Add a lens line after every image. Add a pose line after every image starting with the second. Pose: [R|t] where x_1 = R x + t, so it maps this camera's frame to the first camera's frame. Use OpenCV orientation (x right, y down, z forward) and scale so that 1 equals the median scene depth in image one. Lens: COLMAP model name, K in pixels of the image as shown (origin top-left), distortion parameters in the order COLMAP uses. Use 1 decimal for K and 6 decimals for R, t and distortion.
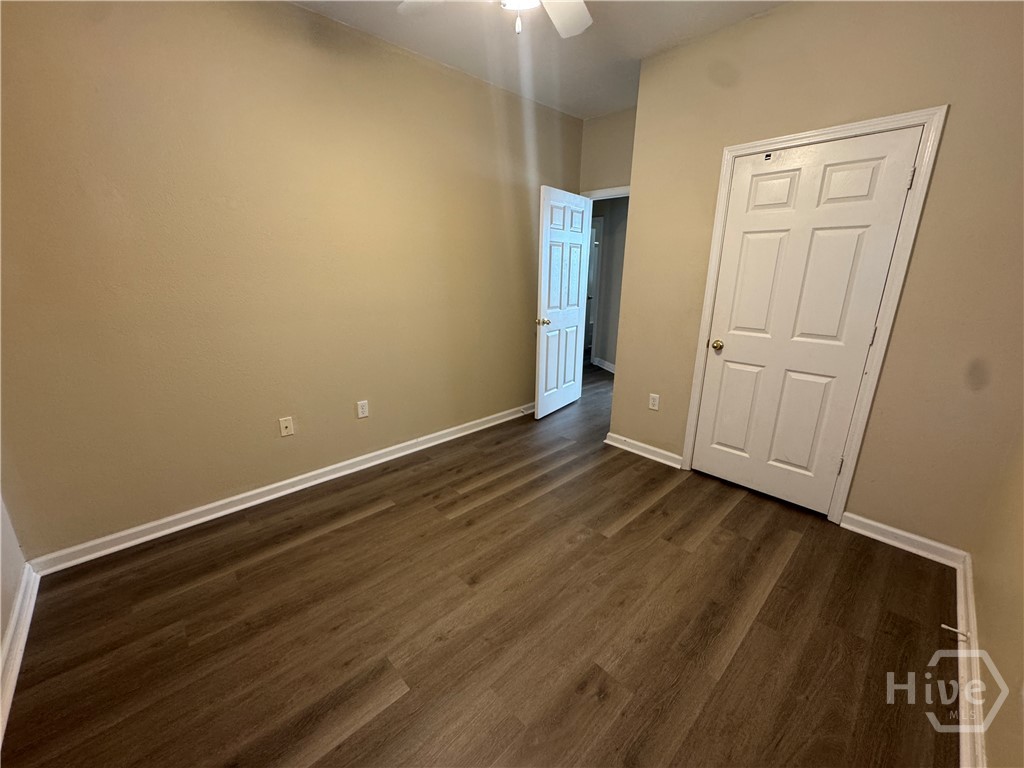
lens RADIAL K [[407.5, 0, 512.0], [0, 407.5, 384.0], [0, 0, 1]] dist [-0.002294, 0.000007]
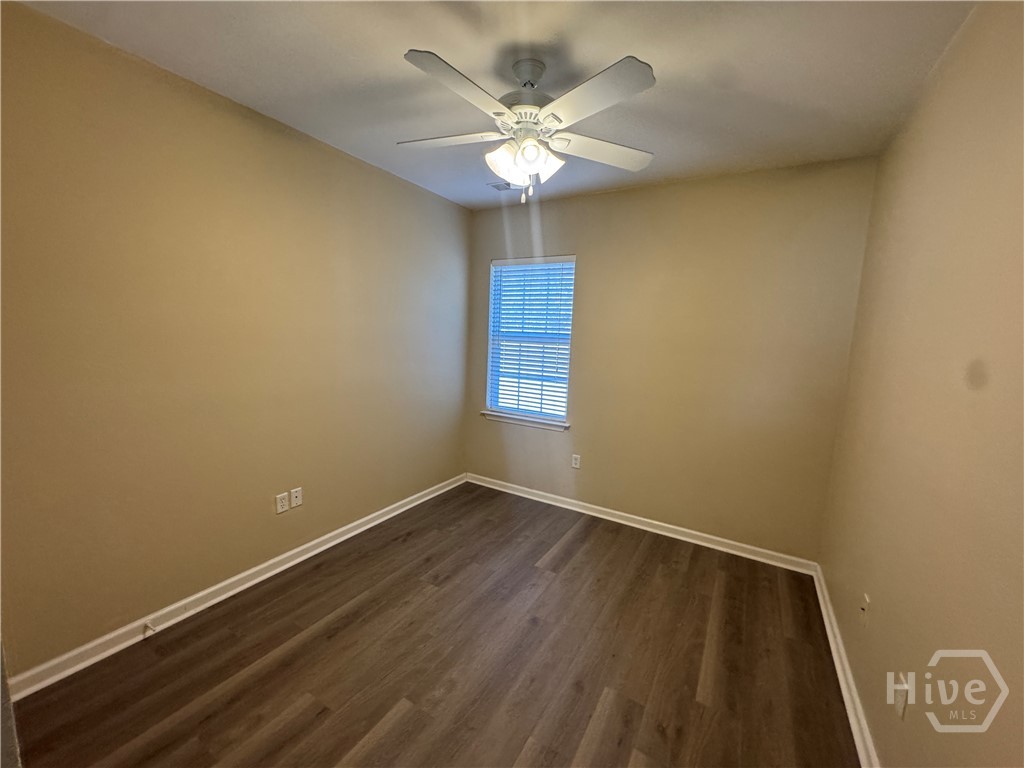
lens RADIAL K [[407.5, 0, 512.0], [0, 407.5, 384.0], [0, 0, 1]] dist [-0.002294, 0.000007]
pose [[-0.962283, -0.011391, -0.271811, 0.298480], [-0.117530, 0.918482, 0.377594, -0.592209], [0.245352, 0.395298, -0.885179, 1.757801]]
